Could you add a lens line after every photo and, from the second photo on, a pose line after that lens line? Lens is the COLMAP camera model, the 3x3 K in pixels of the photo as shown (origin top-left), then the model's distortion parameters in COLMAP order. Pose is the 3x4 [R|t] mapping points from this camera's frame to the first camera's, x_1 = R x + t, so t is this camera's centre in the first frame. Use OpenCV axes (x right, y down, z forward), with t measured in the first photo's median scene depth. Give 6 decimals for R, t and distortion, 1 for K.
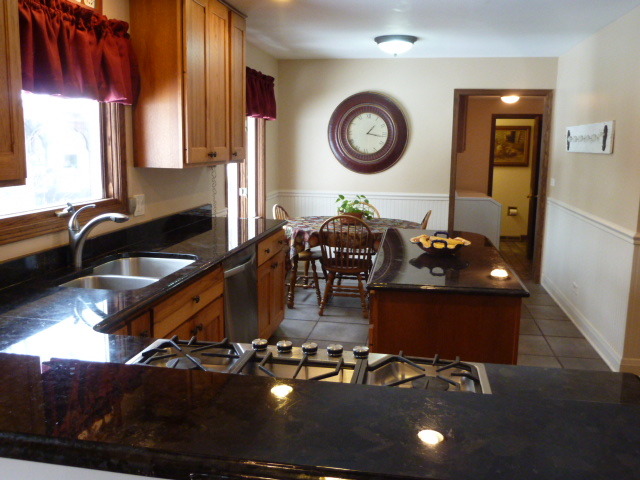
lens RADIAL K [[607.0, 0, 322.0], [0, 607.0, 243.0], [0, 0, 1]] dist [-0.017150, -0.015549]
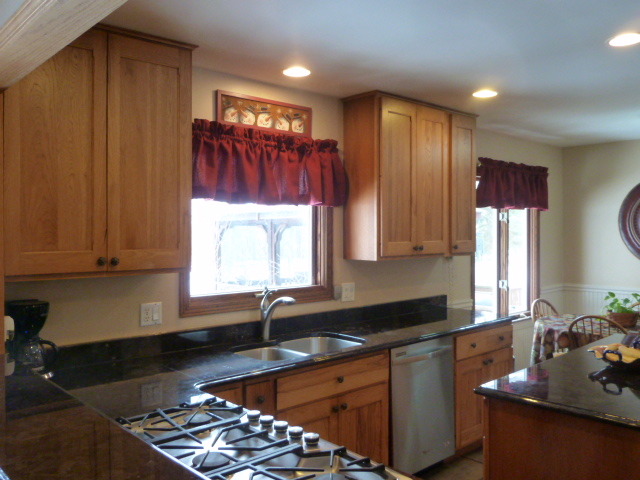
lens RADIAL K [[607.0, 0, 323.4], [0, 607.0, 239.1], [0, 0, 1]] dist [-0.017150, -0.015549]
pose [[0.765653, -0.008368, -0.643200, 0.419099], [-0.088064, 0.989137, -0.117699, -0.023499], [0.637198, 0.146759, 0.756598, 0.094836]]
